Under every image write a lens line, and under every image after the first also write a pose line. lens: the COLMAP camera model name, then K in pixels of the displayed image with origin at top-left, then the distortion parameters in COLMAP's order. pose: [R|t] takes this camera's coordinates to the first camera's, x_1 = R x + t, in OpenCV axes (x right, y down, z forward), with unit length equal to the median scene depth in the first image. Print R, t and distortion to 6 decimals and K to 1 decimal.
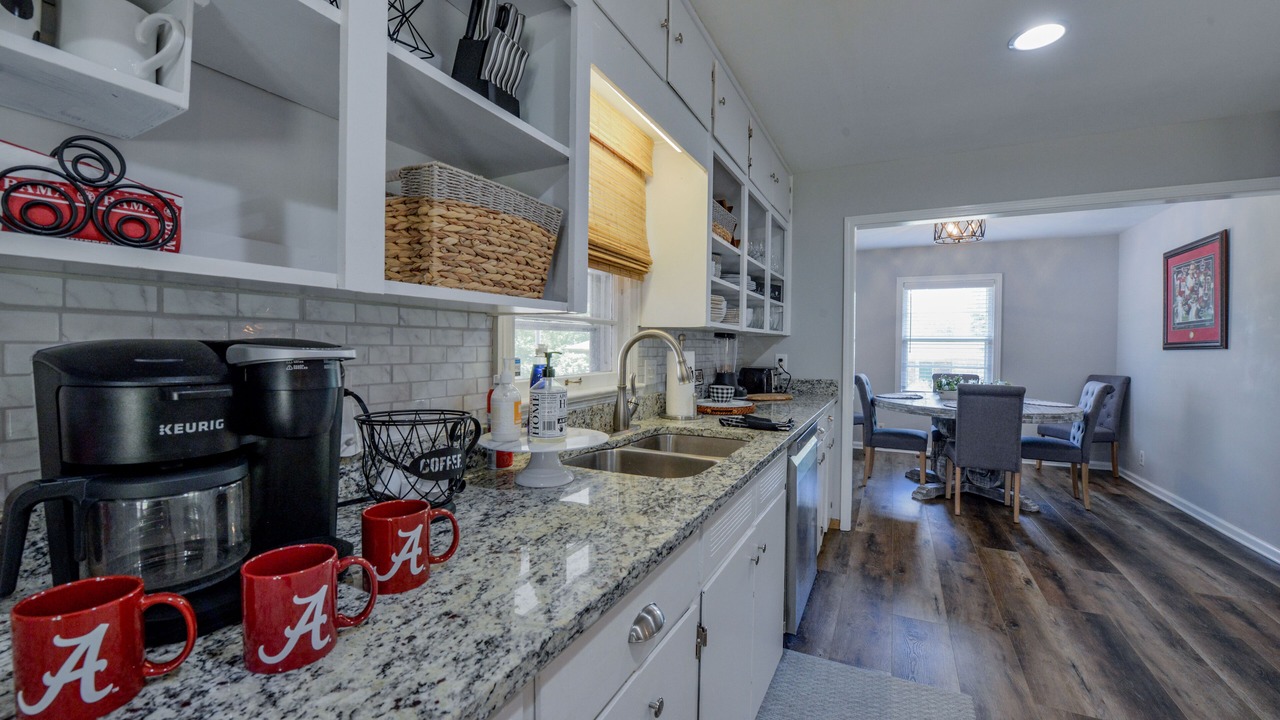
lens RADIAL K [[508.5, 0, 645.1], [0, 508.5, 355.4], [0, 0, 1]] dist [-0.013491, -0.003746]
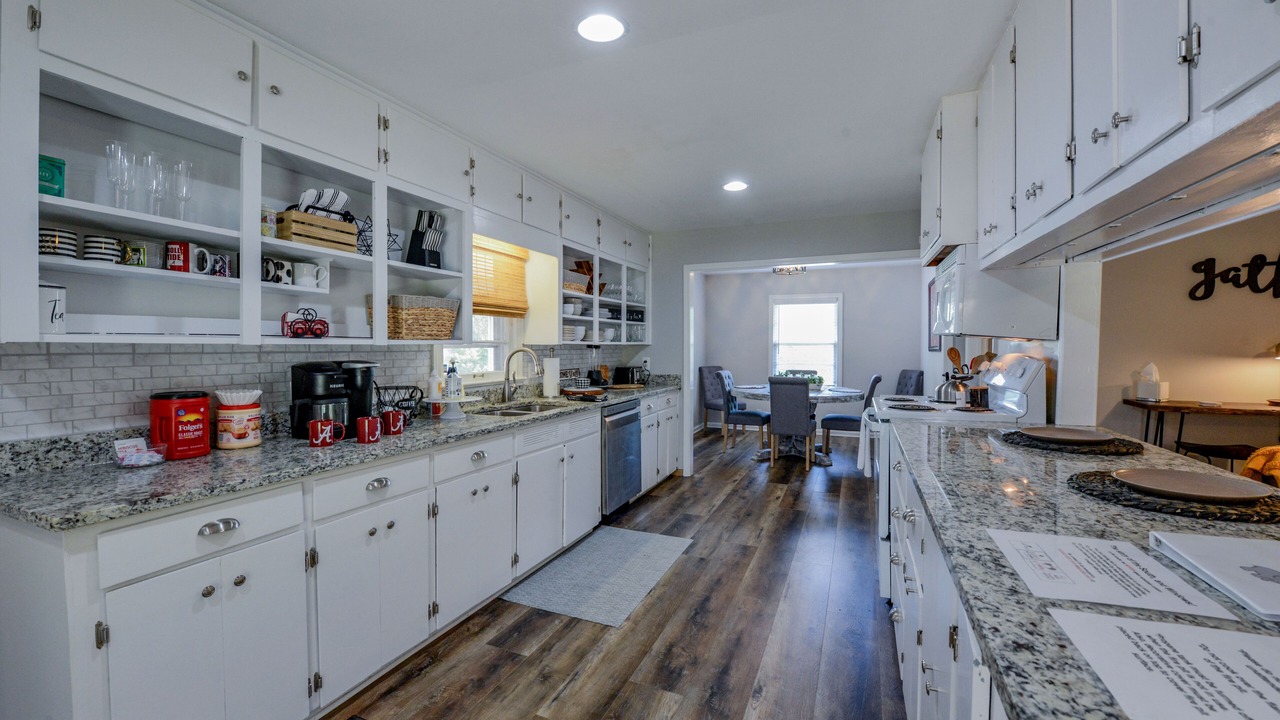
lens RADIAL K [[508.5, 0, 645.1], [0, 508.5, 355.4], [0, 0, 1]] dist [-0.013491, -0.003746]
pose [[0.998199, -0.009299, 0.059263, 0.303342], [0.009280, 0.999957, 0.000592, -0.016059], [-0.059266, -0.000041, 0.998242, -0.759459]]
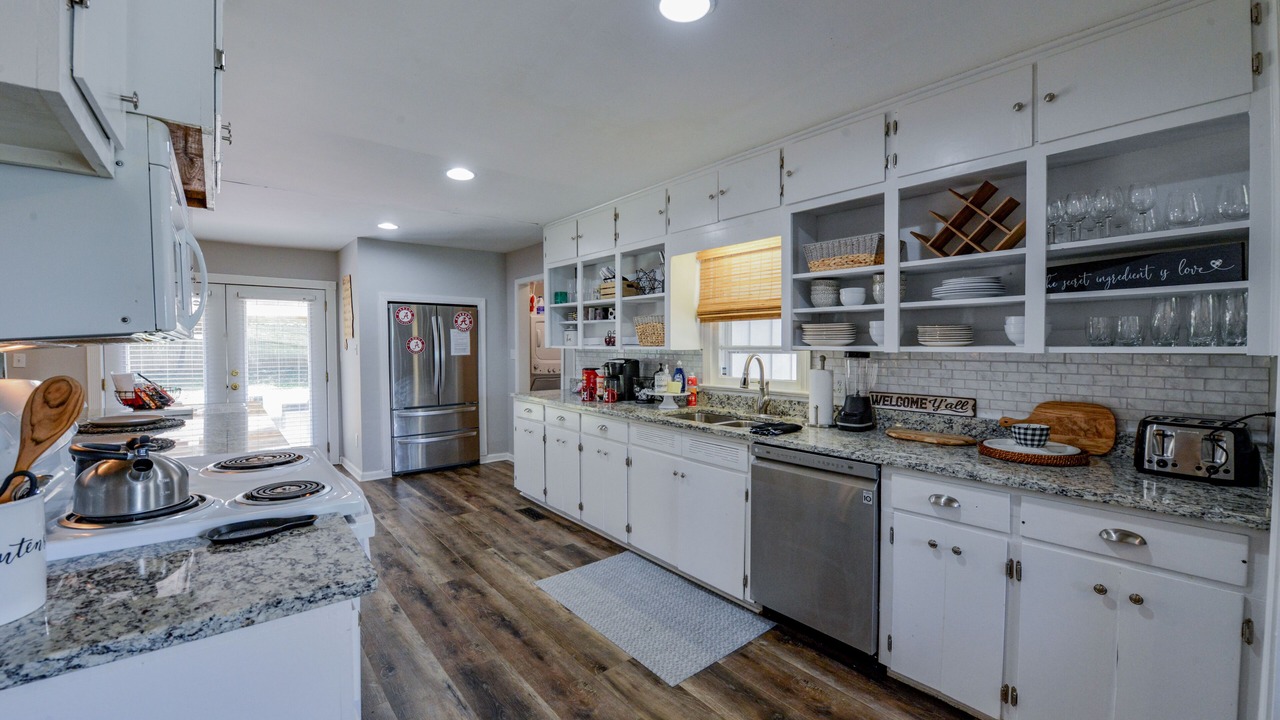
lens RADIAL K [[508.5, 0, 645.1], [0, 508.5, 355.4], [0, 0, 1]] dist [-0.013491, -0.003746]
pose [[-0.401780, 0.010879, -0.915672, 1.421727], [-0.021004, 0.999557, 0.021092, -0.063003], [0.915495, 0.027707, -0.401374, 1.154286]]
